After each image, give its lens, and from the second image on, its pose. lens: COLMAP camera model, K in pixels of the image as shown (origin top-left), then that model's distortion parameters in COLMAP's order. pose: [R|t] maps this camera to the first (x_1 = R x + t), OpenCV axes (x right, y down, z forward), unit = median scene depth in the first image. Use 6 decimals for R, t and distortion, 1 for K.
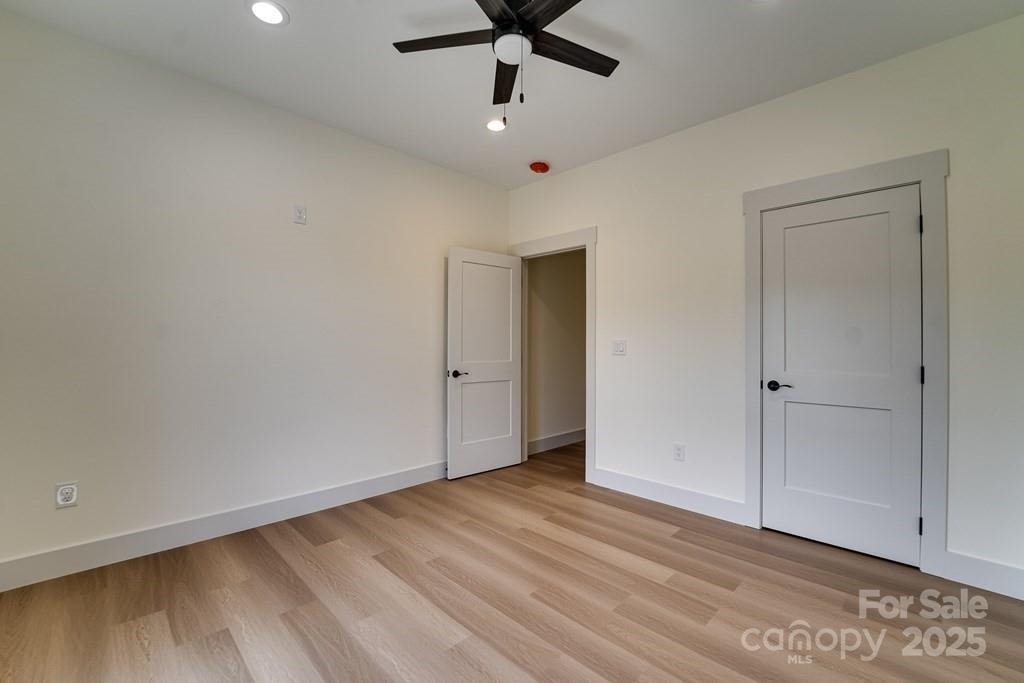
lens RADIAL K [[421.7, 0, 515.1], [0, 421.7, 344.7], [0, 0, 1]] dist [-0.016212, -0.000258]
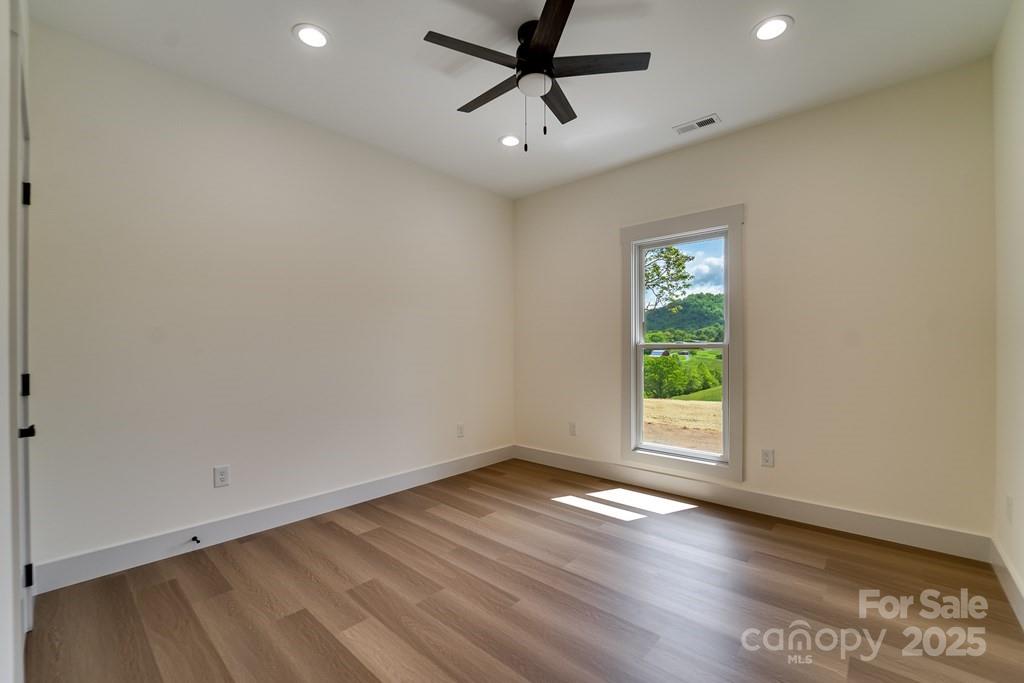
lens RADIAL K [[421.7, 0, 515.1], [0, 421.7, 344.7], [0, 0, 1]] dist [-0.016212, -0.000258]
pose [[-0.998407, -0.003472, -0.056319, 0.109906], [-0.003271, 0.999988, -0.003672, -0.004588], [0.056332, -0.003482, -0.998406, 2.099530]]
